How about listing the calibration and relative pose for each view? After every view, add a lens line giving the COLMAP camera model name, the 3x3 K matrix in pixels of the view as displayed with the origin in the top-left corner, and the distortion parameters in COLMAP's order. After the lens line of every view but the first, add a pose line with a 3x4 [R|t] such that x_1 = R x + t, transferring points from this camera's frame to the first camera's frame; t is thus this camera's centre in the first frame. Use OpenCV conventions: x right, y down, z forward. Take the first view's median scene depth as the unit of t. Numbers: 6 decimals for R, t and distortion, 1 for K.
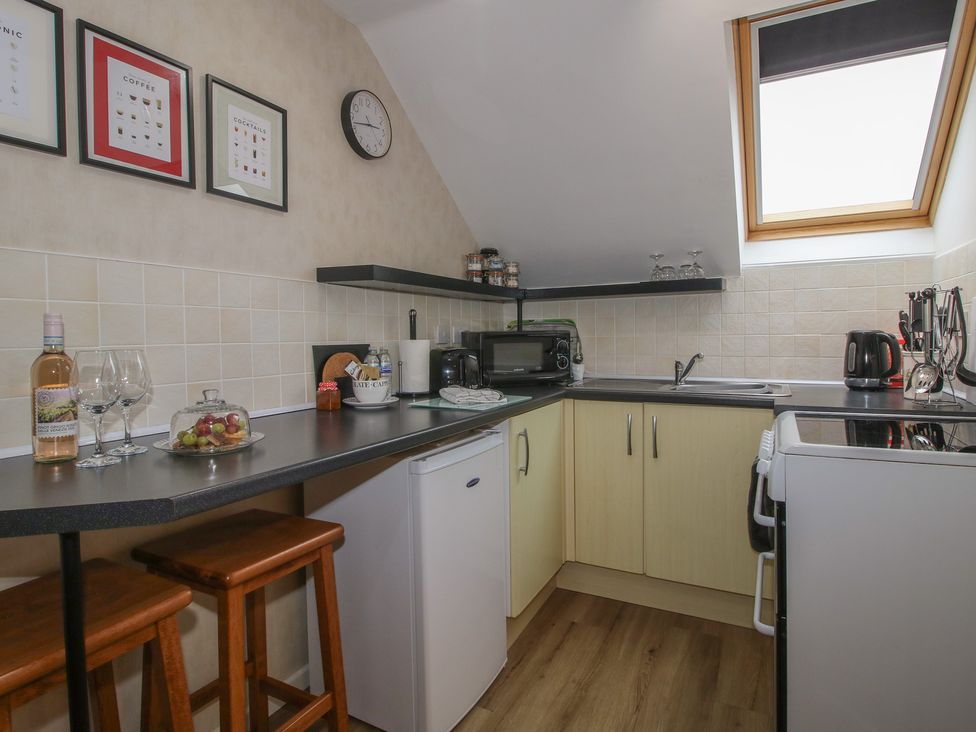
lens RADIAL K [[546.7, 0, 486.8], [0, 546.7, 357.3], [0, 0, 1]] dist [-0.022761, -0.004395]
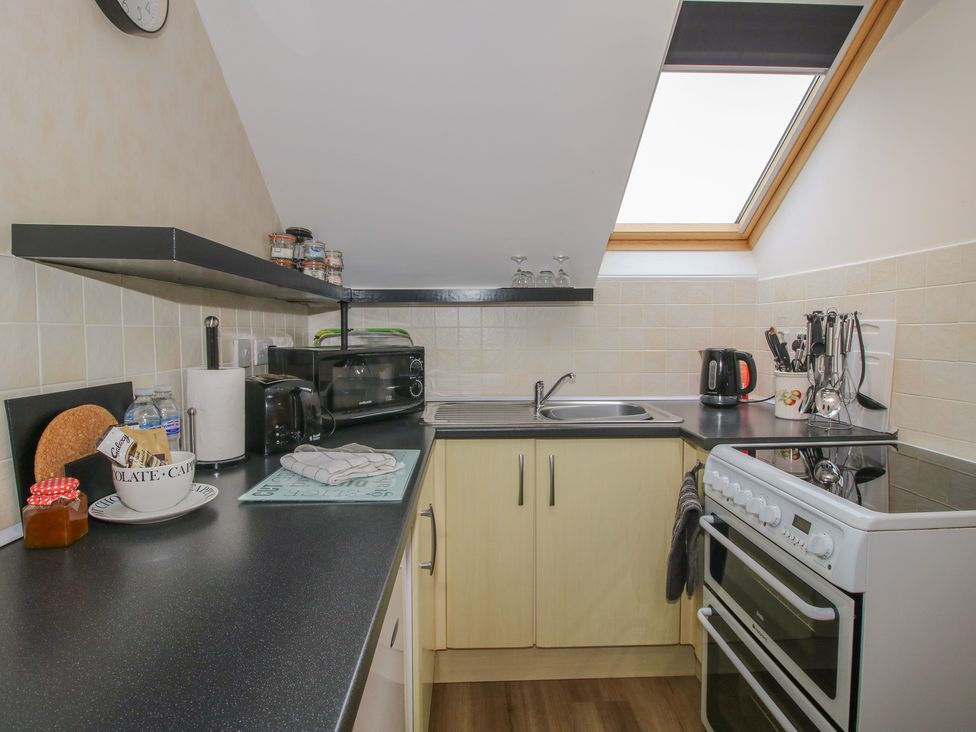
lens RADIAL K [[519.8, 0, 490.9], [0, 519.8, 361.8], [0, 0, 1]] dist [-0.007529, -0.004765]
pose [[0.865769, -0.018608, 0.500097, -0.152747], [0.009948, 0.999751, 0.019977, -0.046699], [-0.500344, -0.012320, 0.865739, 0.364226]]
